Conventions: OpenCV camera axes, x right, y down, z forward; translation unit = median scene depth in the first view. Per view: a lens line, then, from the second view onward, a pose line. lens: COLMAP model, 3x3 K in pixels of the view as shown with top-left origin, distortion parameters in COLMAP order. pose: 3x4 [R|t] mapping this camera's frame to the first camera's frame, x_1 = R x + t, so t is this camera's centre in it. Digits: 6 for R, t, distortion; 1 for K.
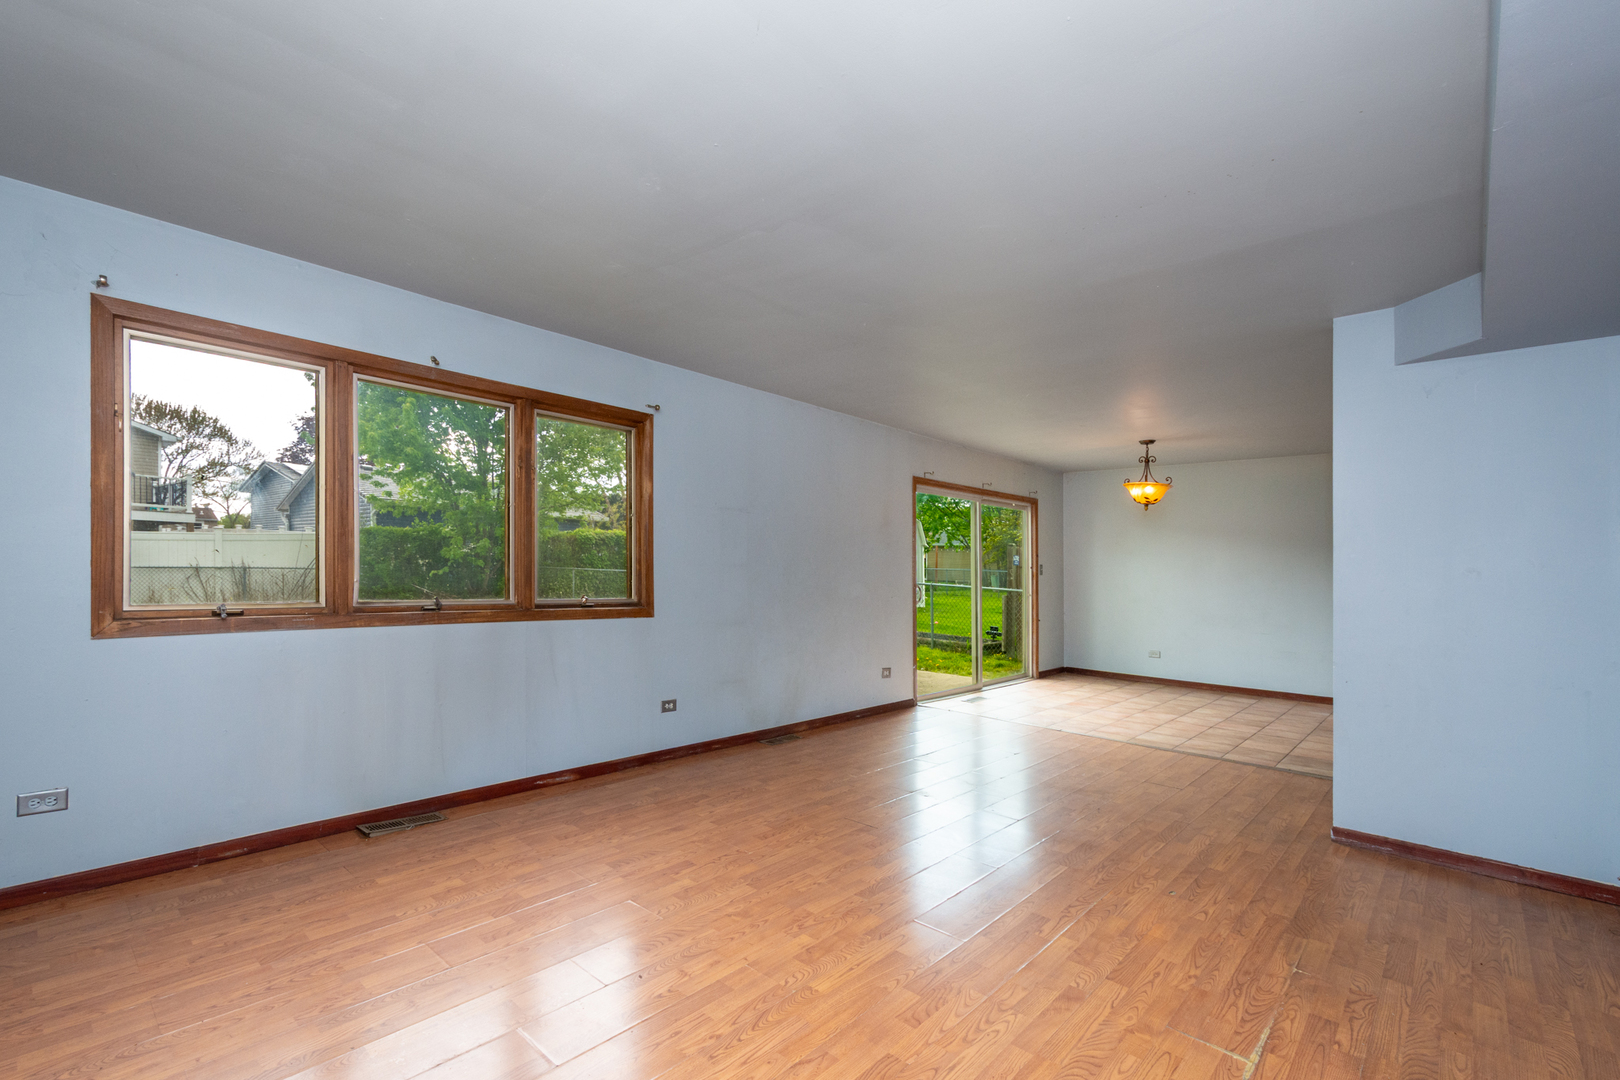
lens RADIAL K [[740.3, 0, 794.6], [0, 740.3, 543.3], [0, 0, 1]] dist [0.004533, 0.000075]
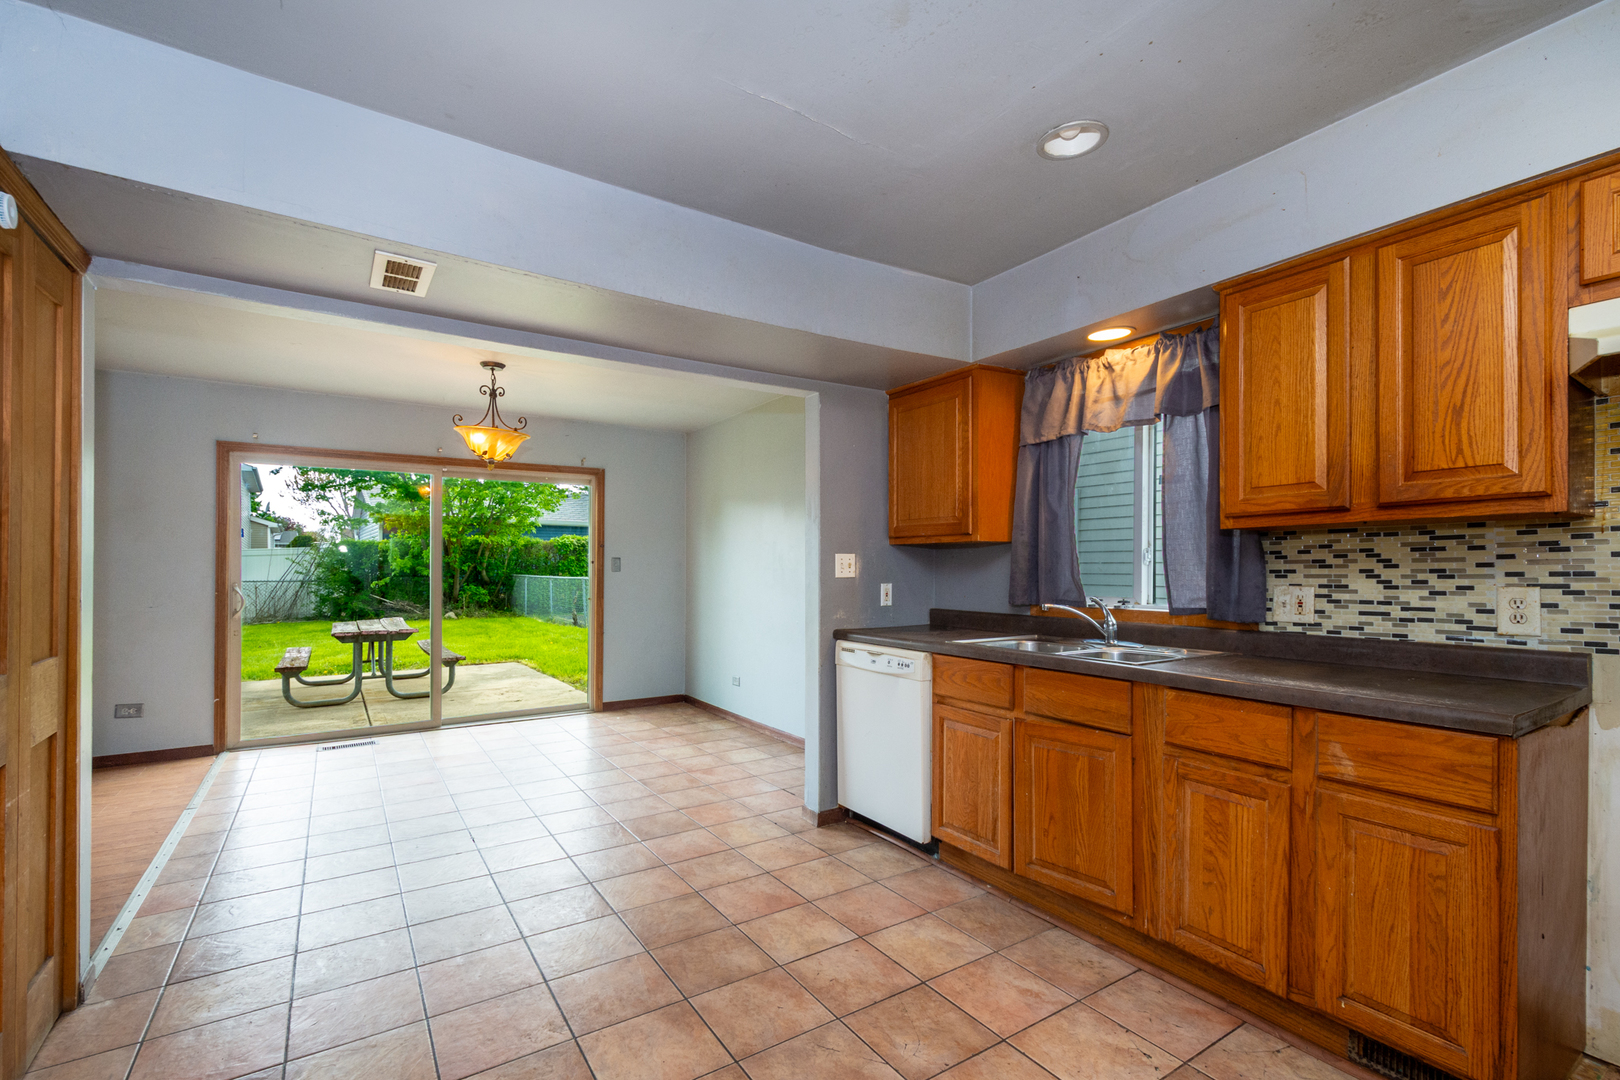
lens RADIAL K [[723.8, 0, 812.6], [0, 723.8, 569.2], [0, 0, 1]] dist [0.002867, -0.000066]
pose [[0.966166, -0.023379, -0.256861, 0.905821], [0.031144, 0.999171, 0.026203, 0.034831], [0.256036, -0.033316, 0.966093, 0.452943]]
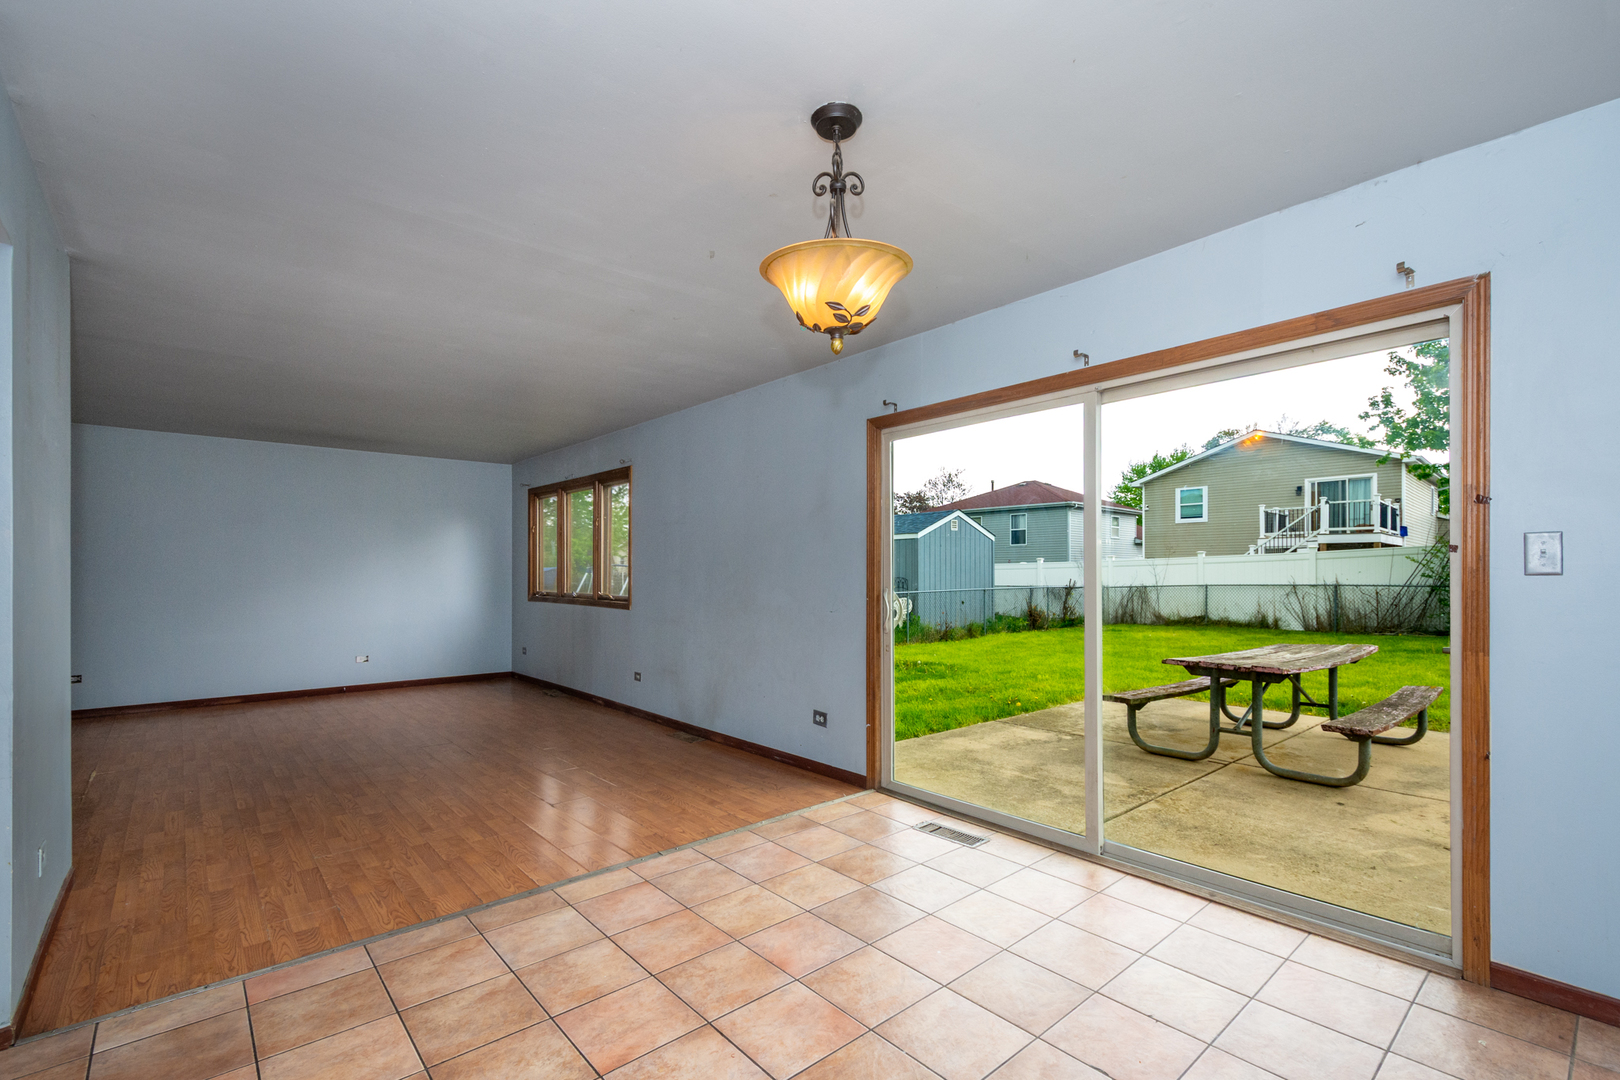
lens RADIAL K [[723.8, 0, 812.6], [0, 723.8, 569.2], [0, 0, 1]] dist [0.002867, -0.000066]
pose [[-0.113177, -0.028555, -0.993164, 0.758948], [0.031278, 0.998989, -0.032287, 0.052397], [0.993082, -0.034718, -0.112170, 1.009337]]
